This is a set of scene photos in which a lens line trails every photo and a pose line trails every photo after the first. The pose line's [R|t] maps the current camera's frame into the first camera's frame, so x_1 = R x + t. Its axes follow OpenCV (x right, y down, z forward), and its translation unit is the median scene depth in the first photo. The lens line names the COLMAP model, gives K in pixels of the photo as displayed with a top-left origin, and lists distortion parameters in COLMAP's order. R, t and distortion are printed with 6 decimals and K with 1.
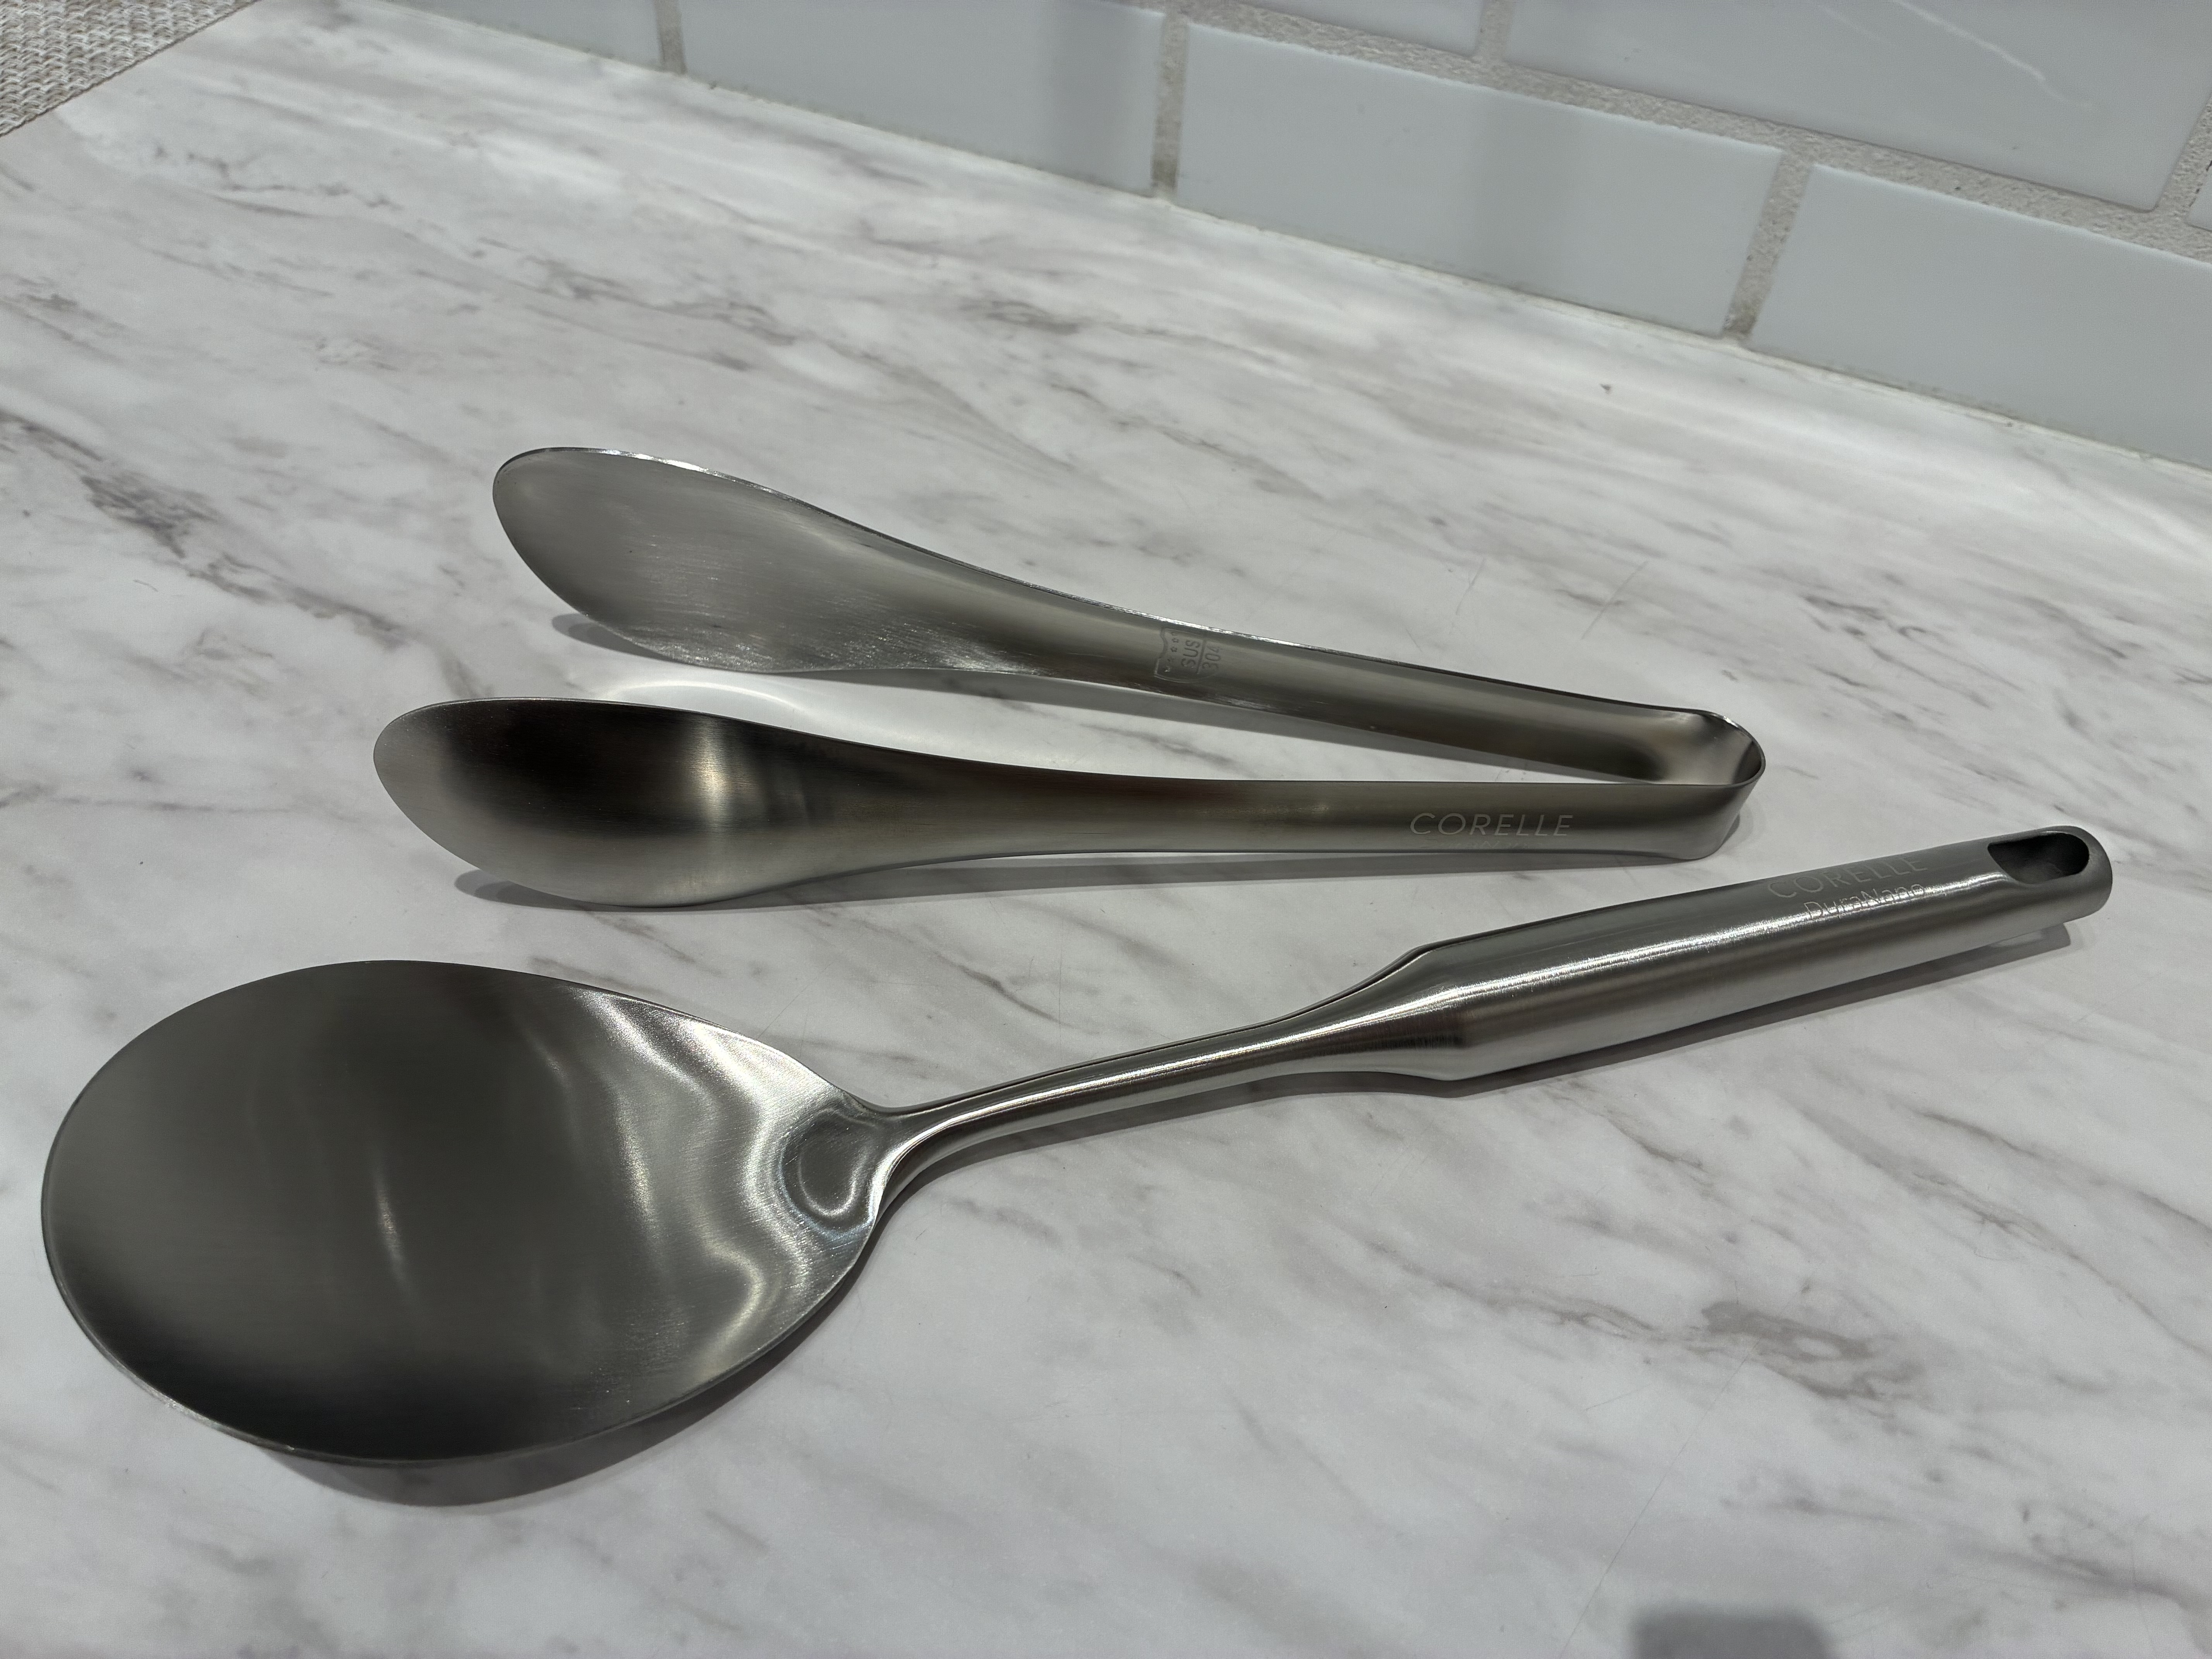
lens RADIAL K [[1762.8, 0, 1103.2], [0, 1762.8, 803.1], [0, 0, 1]] dist [0.066361, -0.115120]
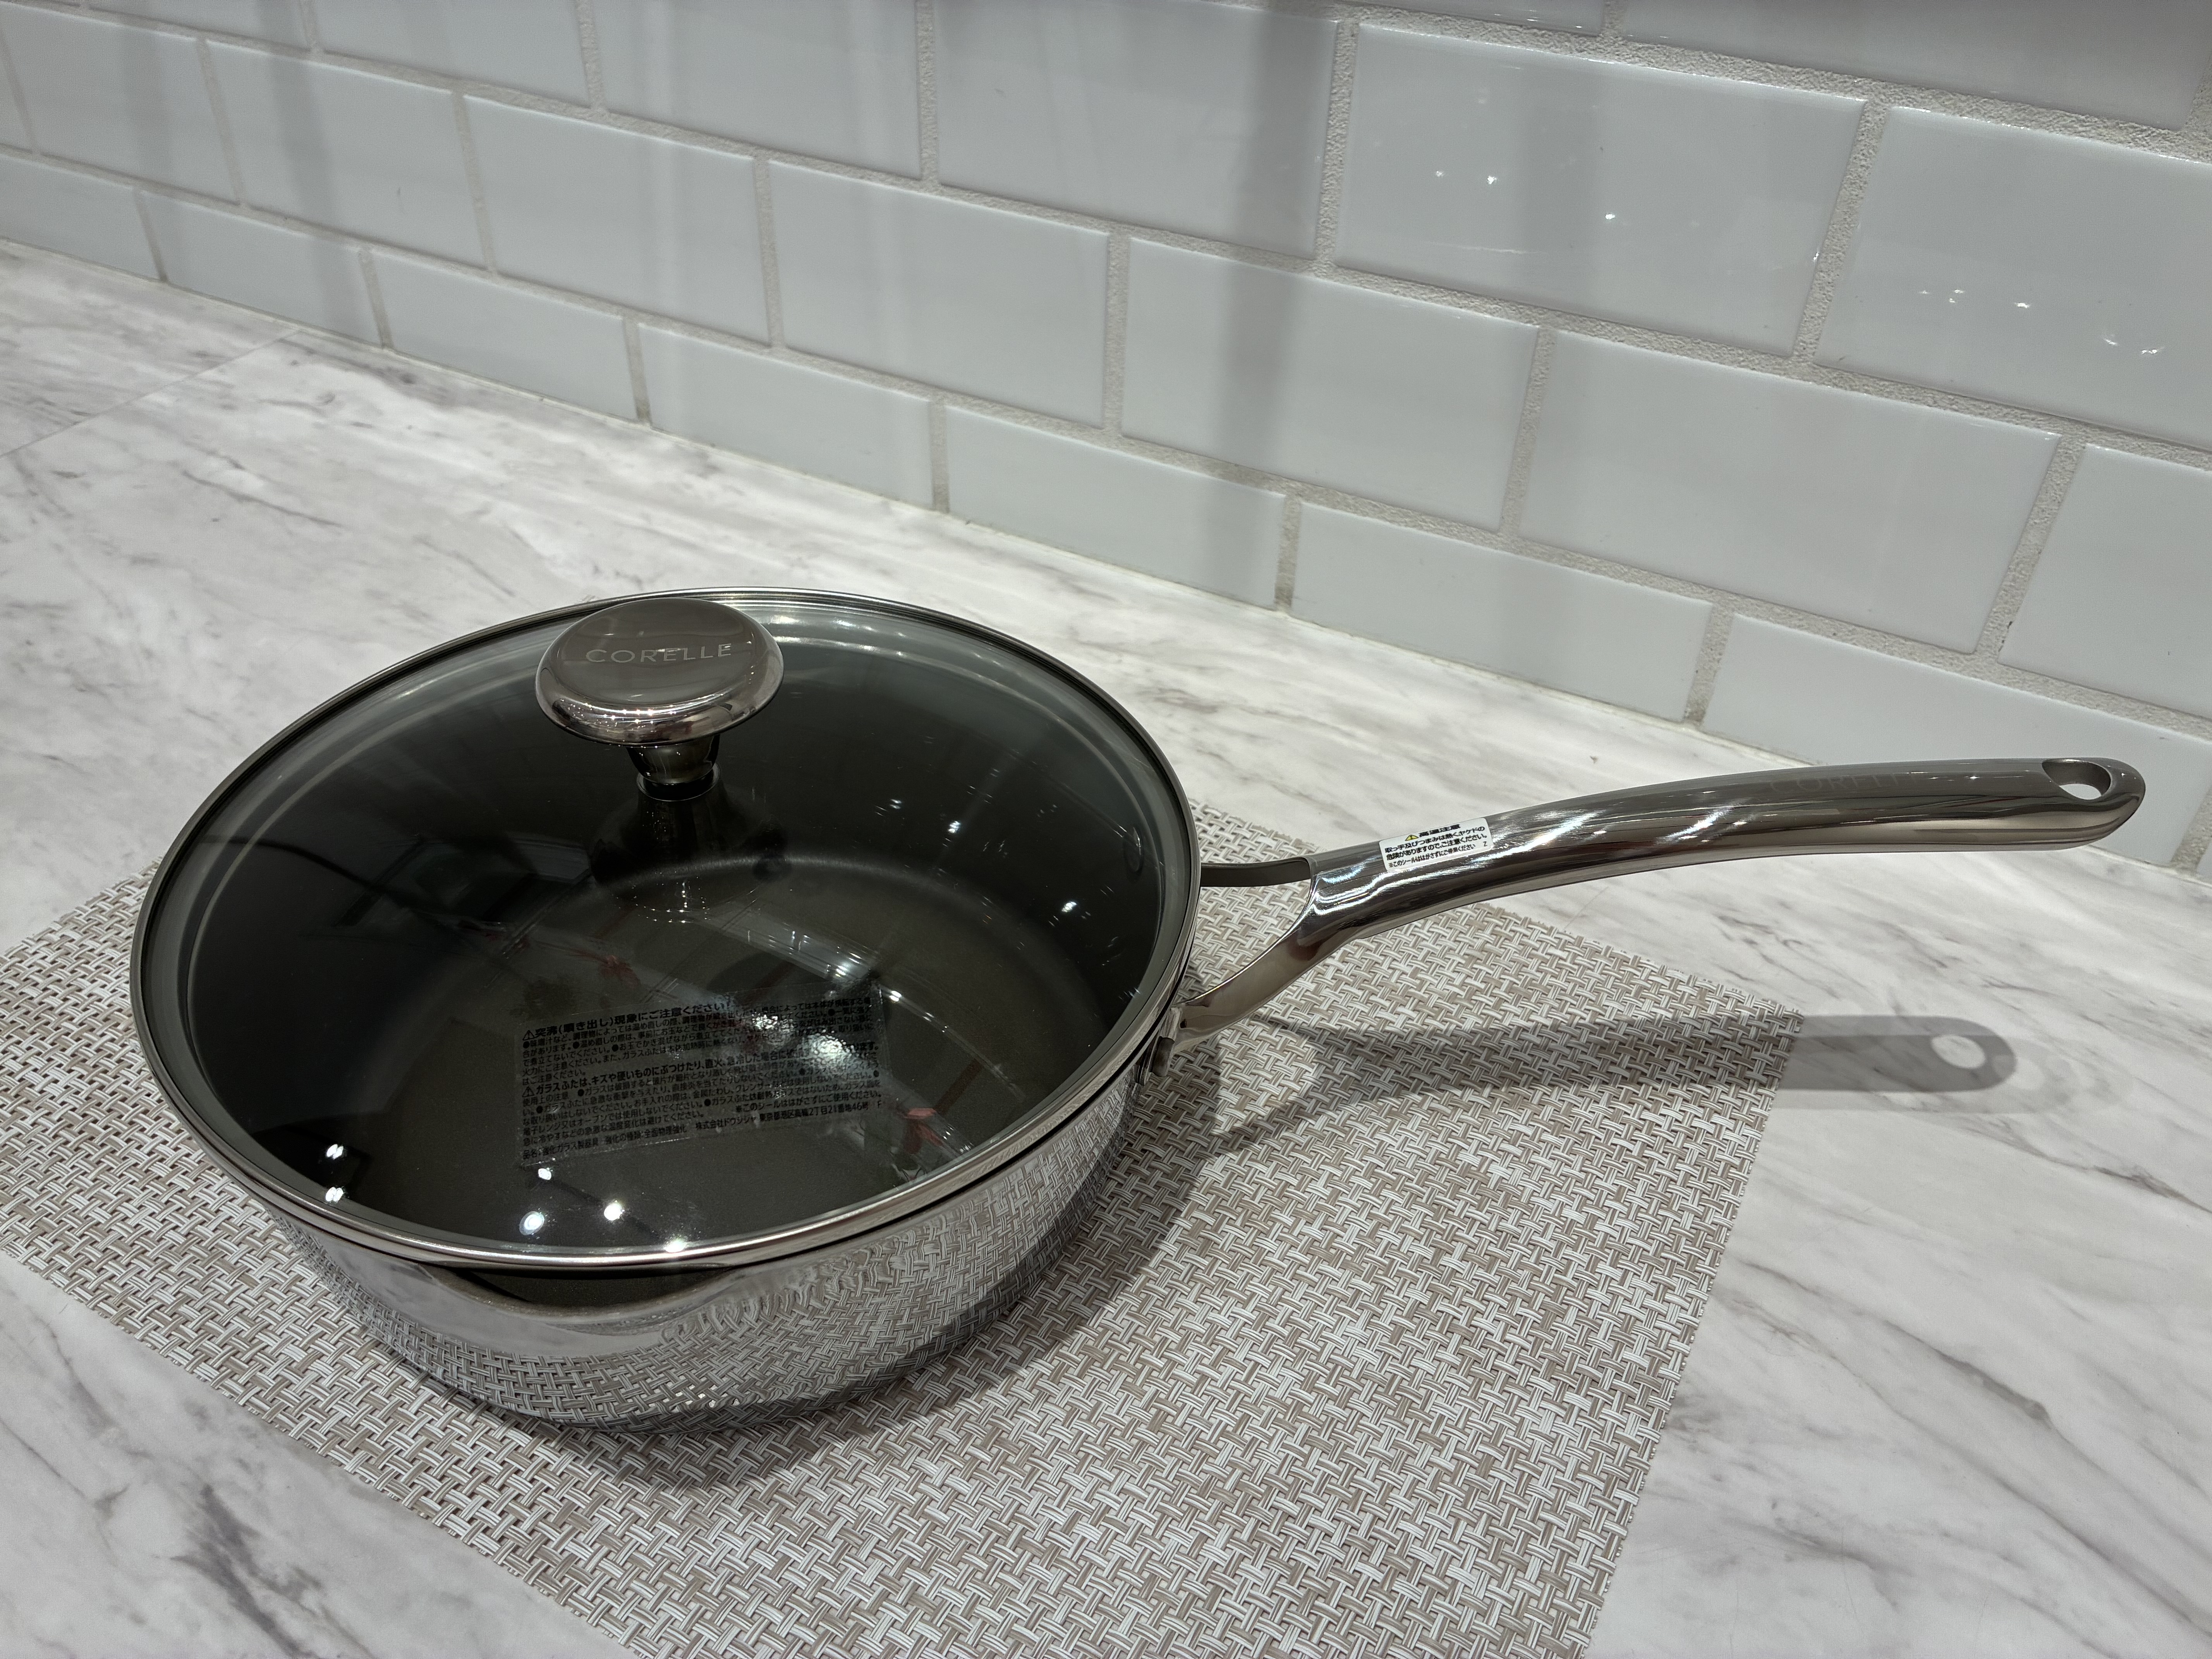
lens RADIAL K [[1695.9, 0, 1106.0], [0, 1695.9, 829.5], [0, 0, 1]] dist [0.058707, -0.073831]
pose [[0.995718, 0.029348, -0.087662, 0.021685], [-0.040473, 0.990954, -0.127956, 0.010897], [0.083114, 0.130956, 0.987898, -0.405634]]
